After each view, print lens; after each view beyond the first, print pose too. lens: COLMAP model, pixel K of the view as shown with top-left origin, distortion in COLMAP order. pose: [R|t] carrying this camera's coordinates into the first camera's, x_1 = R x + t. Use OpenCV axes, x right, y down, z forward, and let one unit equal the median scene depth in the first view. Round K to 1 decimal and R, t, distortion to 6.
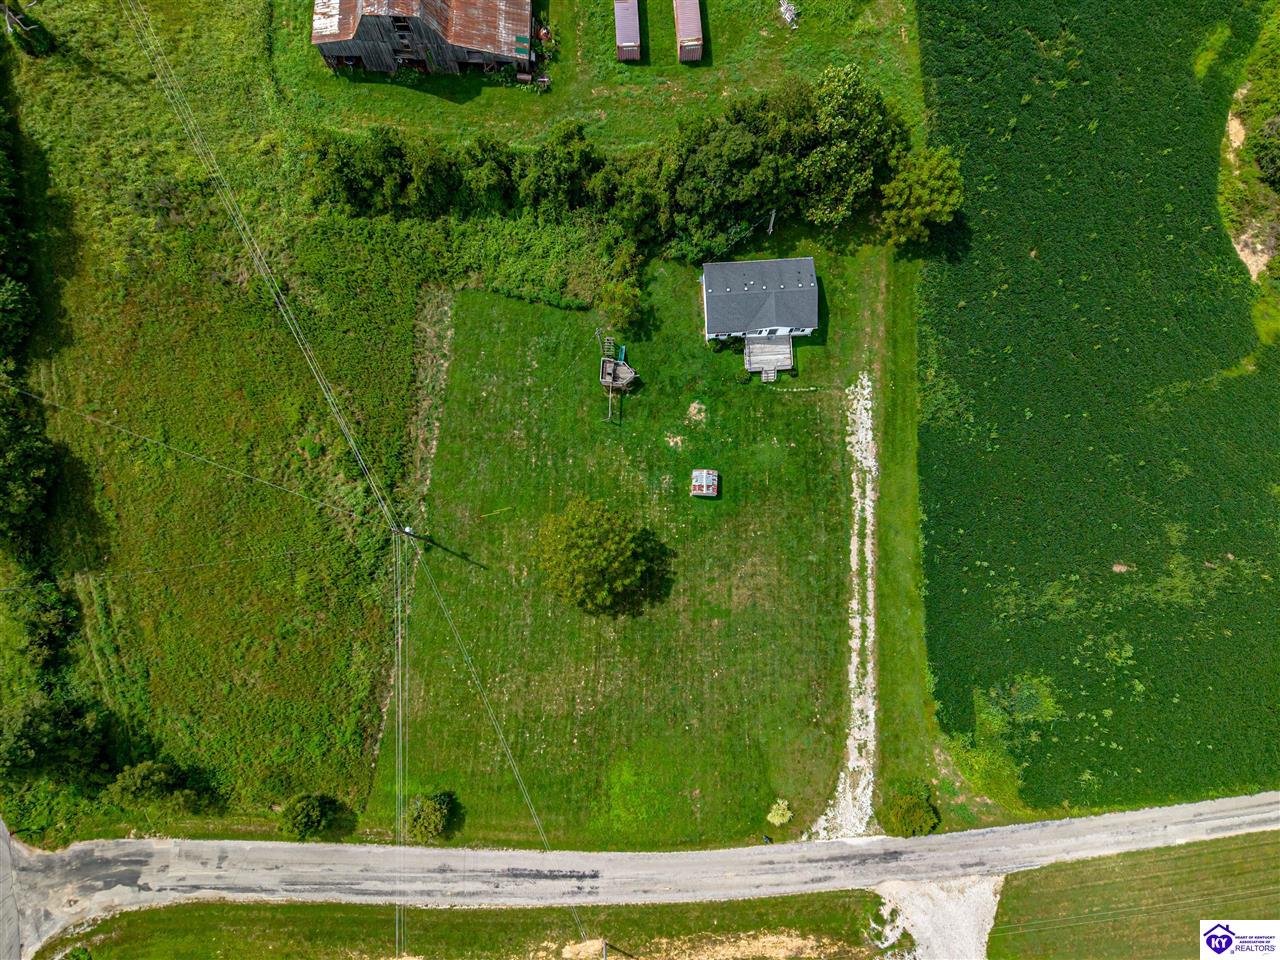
lens RADIAL K [[820.4, 0, 641.1], [0, 820.4, 498.0], [0, 0, 1]] dist [0.249517, -0.257265]
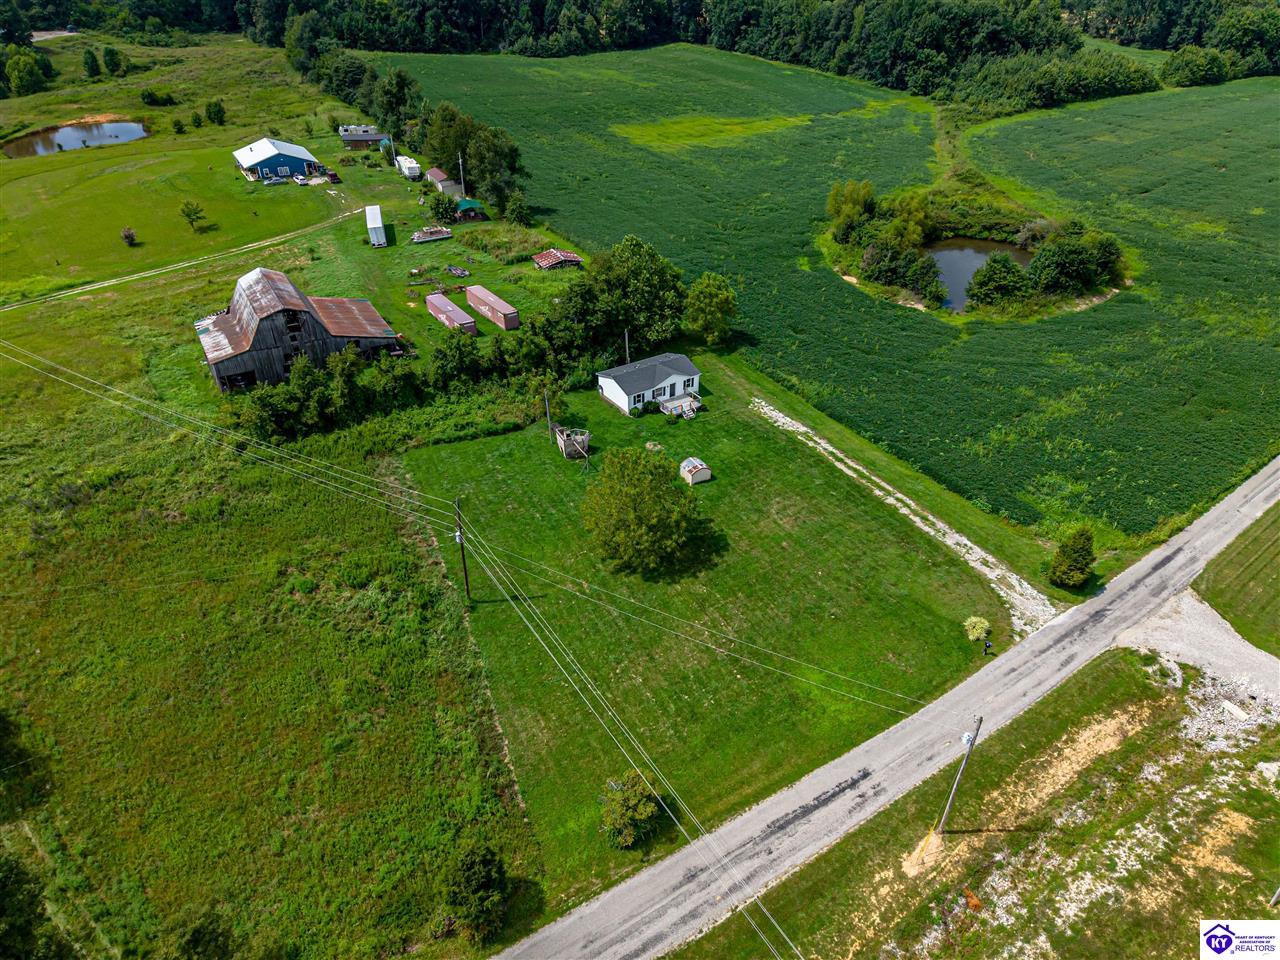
lens RADIAL K [[824.7, 0, 640.9], [0, 824.7, 483.2], [0, 0, 1]] dist [0.201151, -0.193235]
pose [[0.857852, -0.296042, 0.420059, -0.439547], [0.509085, 0.601149, -0.615997, 0.618713], [-0.070157, 0.742280, 0.666408, 0.313914]]
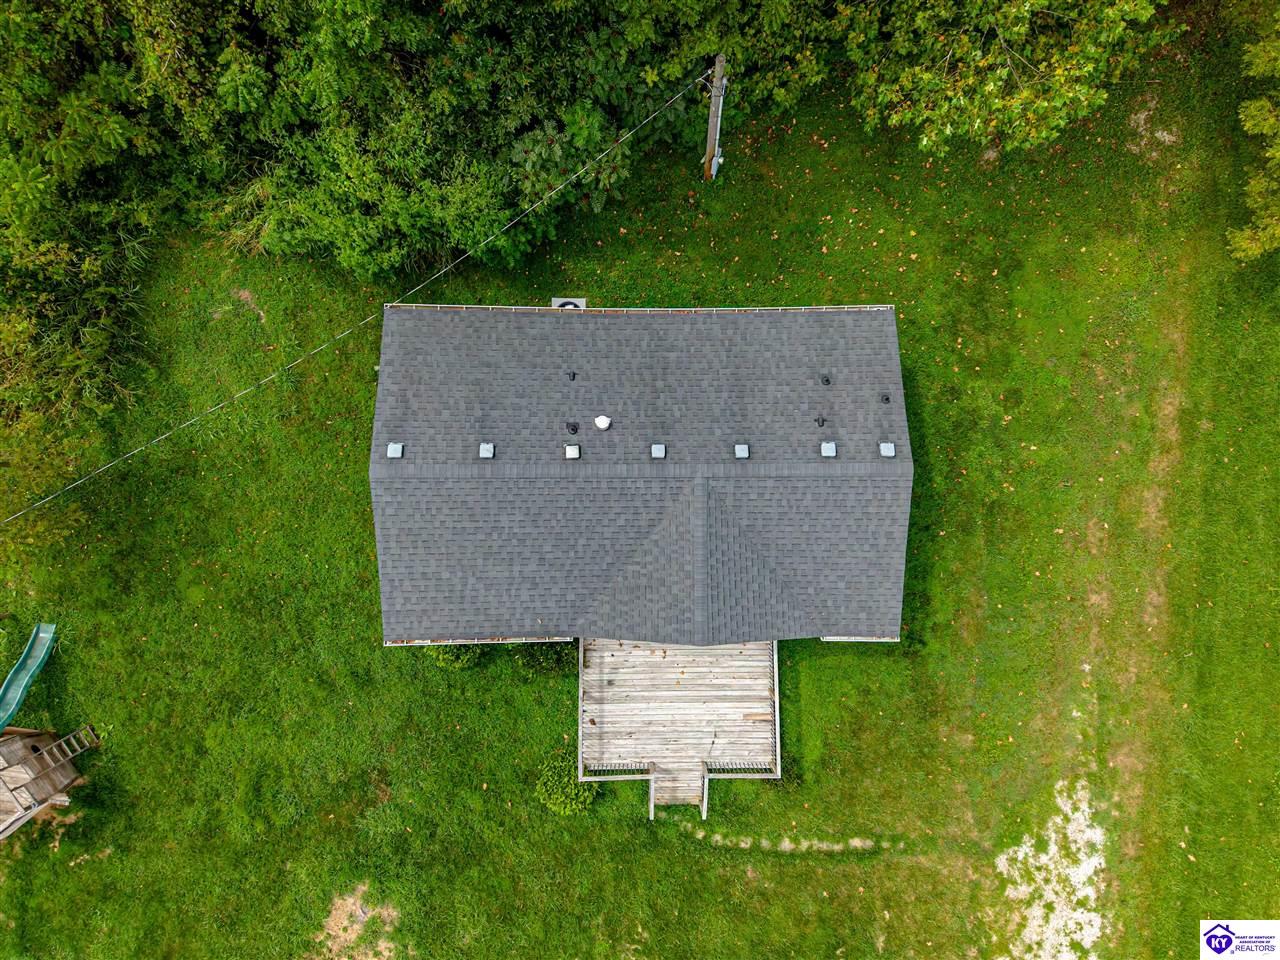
lens RADIAL K [[820.4, 0, 641.1], [0, 820.4, 498.0], [0, 0, 1]] dist [0.249517, -0.257265]
pose [[0.998900, 0.045752, 0.010268, 0.143339], [-0.046626, 0.992374, 0.114108, -0.266503], [-0.004969, -0.114461, 0.993415, 0.805071]]
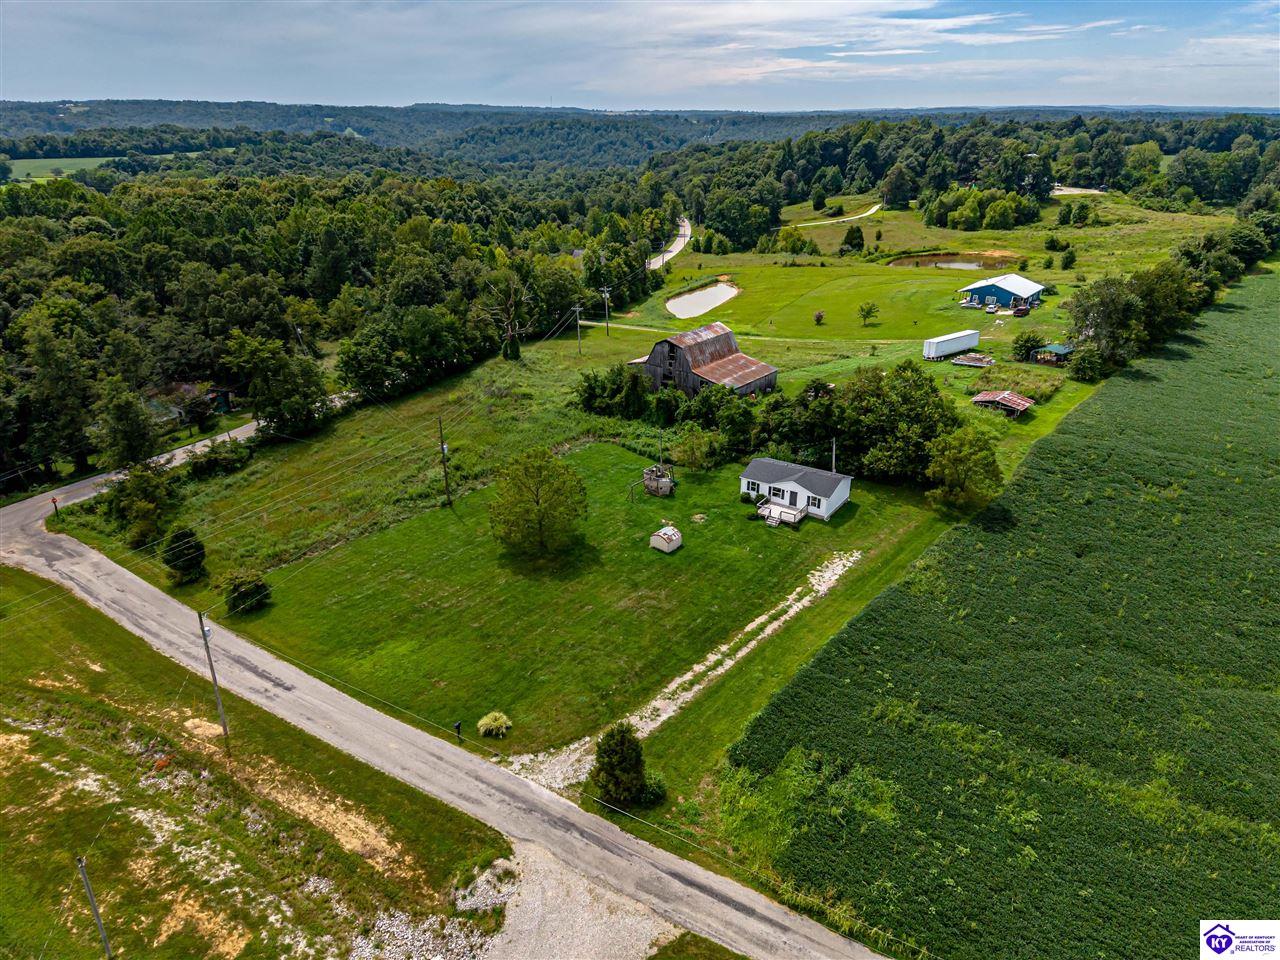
lens RADIAL K [[820.4, 0, 641.1], [0, 820.4, 498.0], [0, 0, 1]] dist [0.249517, -0.257265]
pose [[0.800971, 0.235882, -0.550277, 0.628501], [-0.588809, 0.476766, -0.652686, 0.672734], [0.108396, 0.846791, 0.520765, 0.408298]]
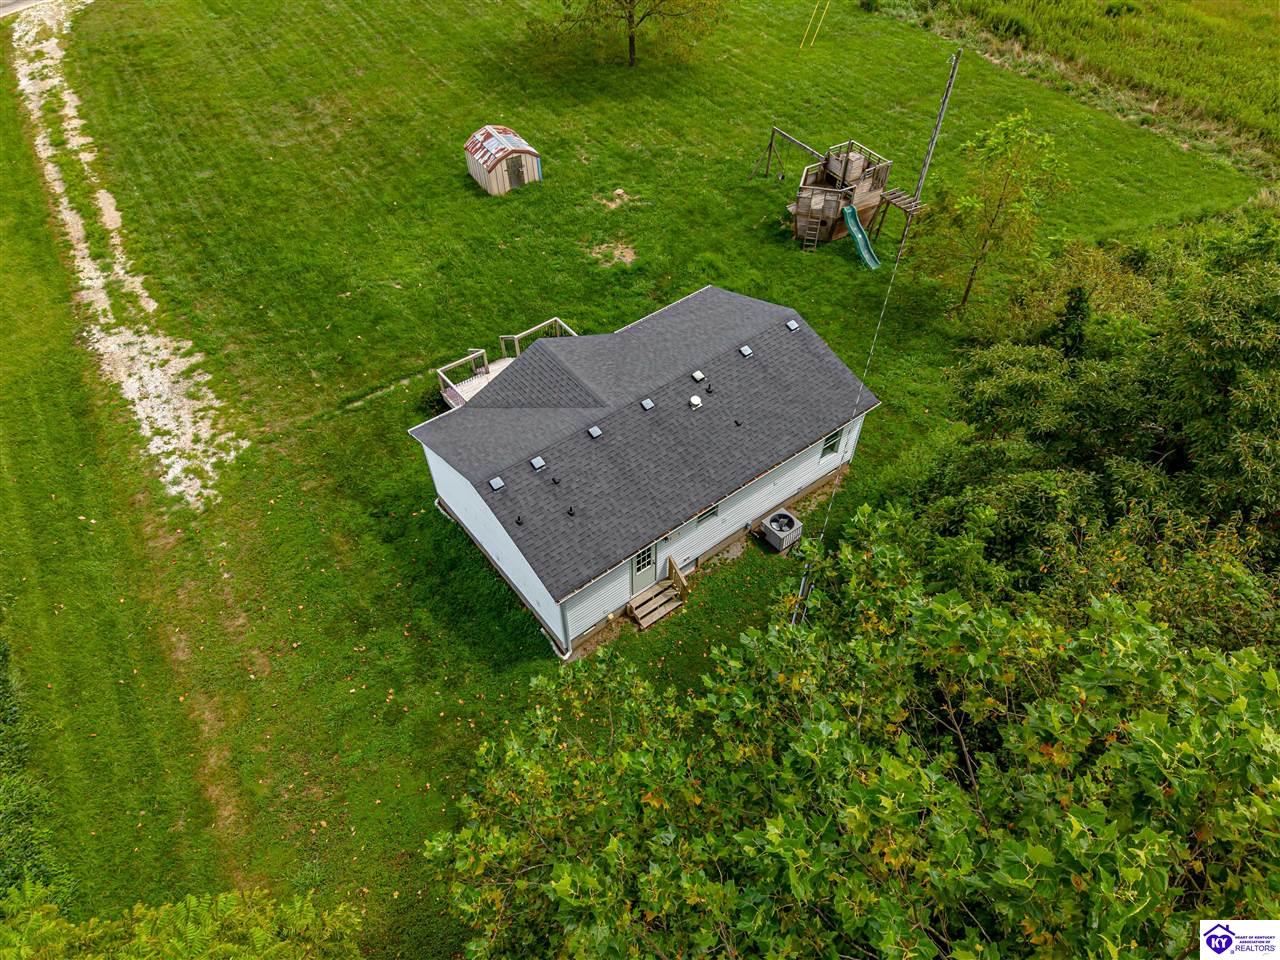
lens RADIAL K [[824.7, 0, 640.9], [0, 824.7, 483.2], [0, 0, 1]] dist [0.201151, -0.193235]
pose [[-0.819816, 0.419929, -0.389309, 0.267579], [-0.566325, -0.493992, 0.659734, -0.445301], [0.084726, 0.761335, 0.642799, 0.861114]]
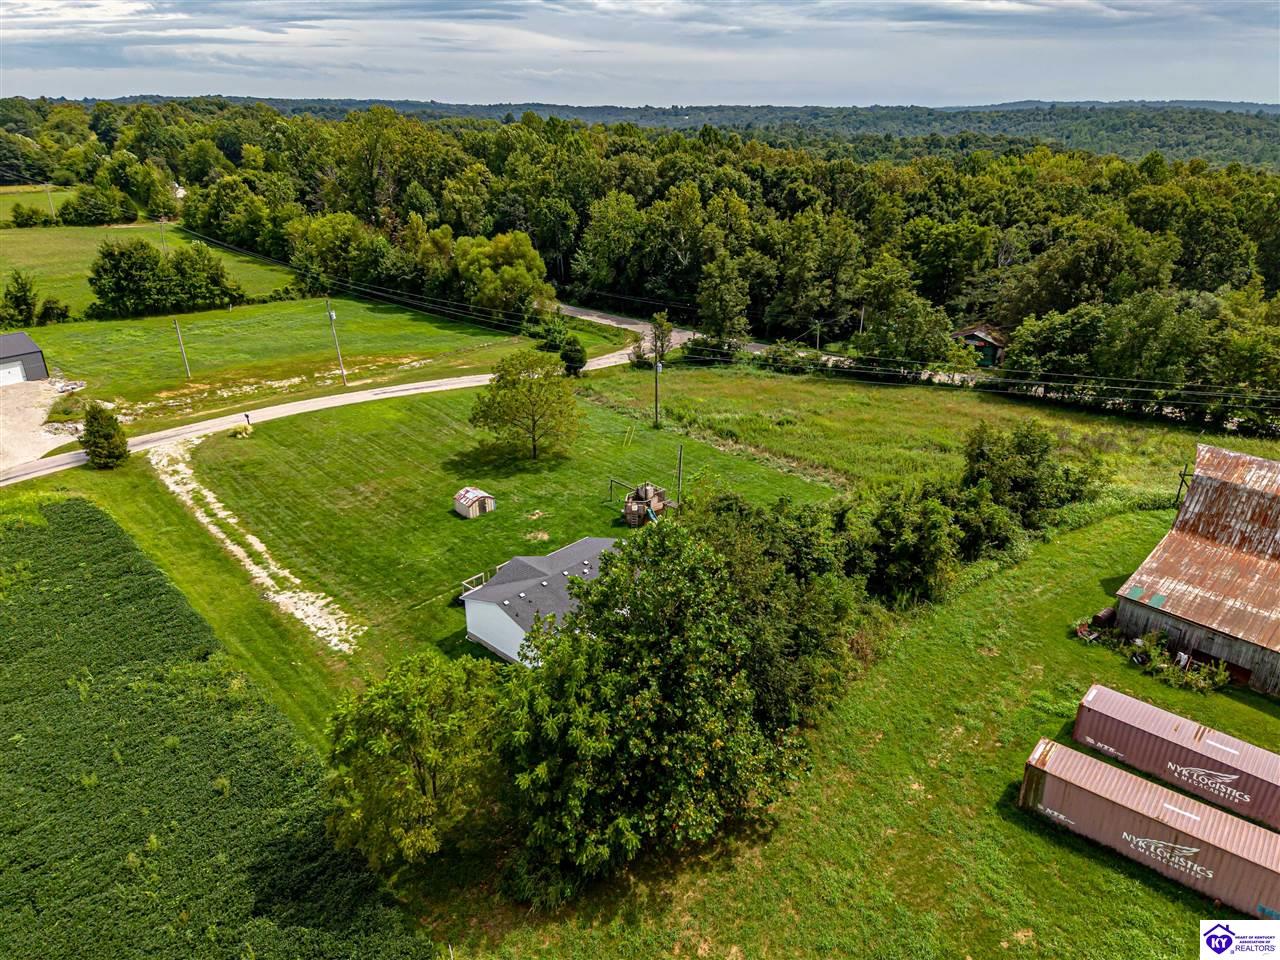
lens RADIAL K [[824.7, 0, 640.9], [0, 824.7, 483.2], [0, 0, 1]] dist [0.201151, -0.193235]
pose [[-0.715078, 0.262023, -0.648080, 0.504115], [-0.692149, -0.135490, 0.708923, -0.740194], [0.097946, 0.955503, 0.278245, 0.775133]]
